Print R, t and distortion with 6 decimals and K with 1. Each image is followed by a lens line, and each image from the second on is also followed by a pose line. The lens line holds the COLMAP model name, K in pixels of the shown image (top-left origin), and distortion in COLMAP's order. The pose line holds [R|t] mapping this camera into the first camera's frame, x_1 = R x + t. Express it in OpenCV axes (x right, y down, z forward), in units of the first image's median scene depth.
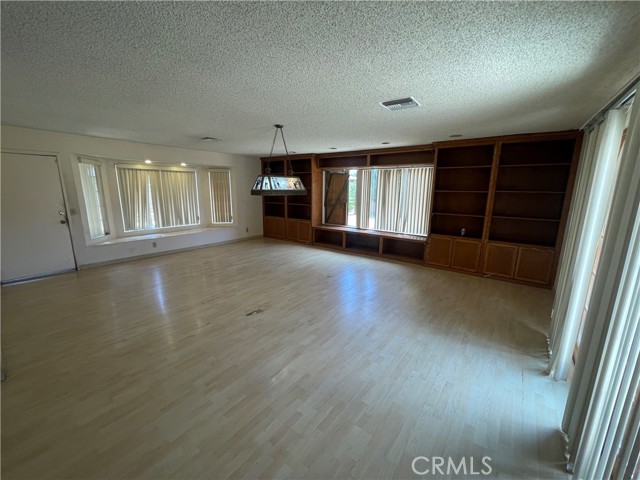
lens RADIAL K [[258.7, 0, 320.0], [0, 258.7, 240.0], [0, 0, 1]] dist [-0.000528, -0.000147]
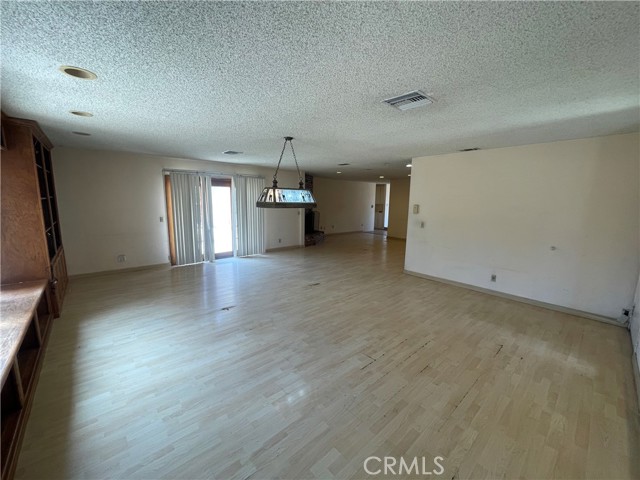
lens RADIAL K [[258.7, 0, 320.0], [0, 258.7, 240.0], [0, 0, 1]] dist [-0.000528, -0.000147]
pose [[-0.983075, -0.054703, 0.174846, -0.428100], [0.010492, 0.936004, 0.351834, -0.382664], [-0.182903, 0.347714, -0.919588, 1.831675]]
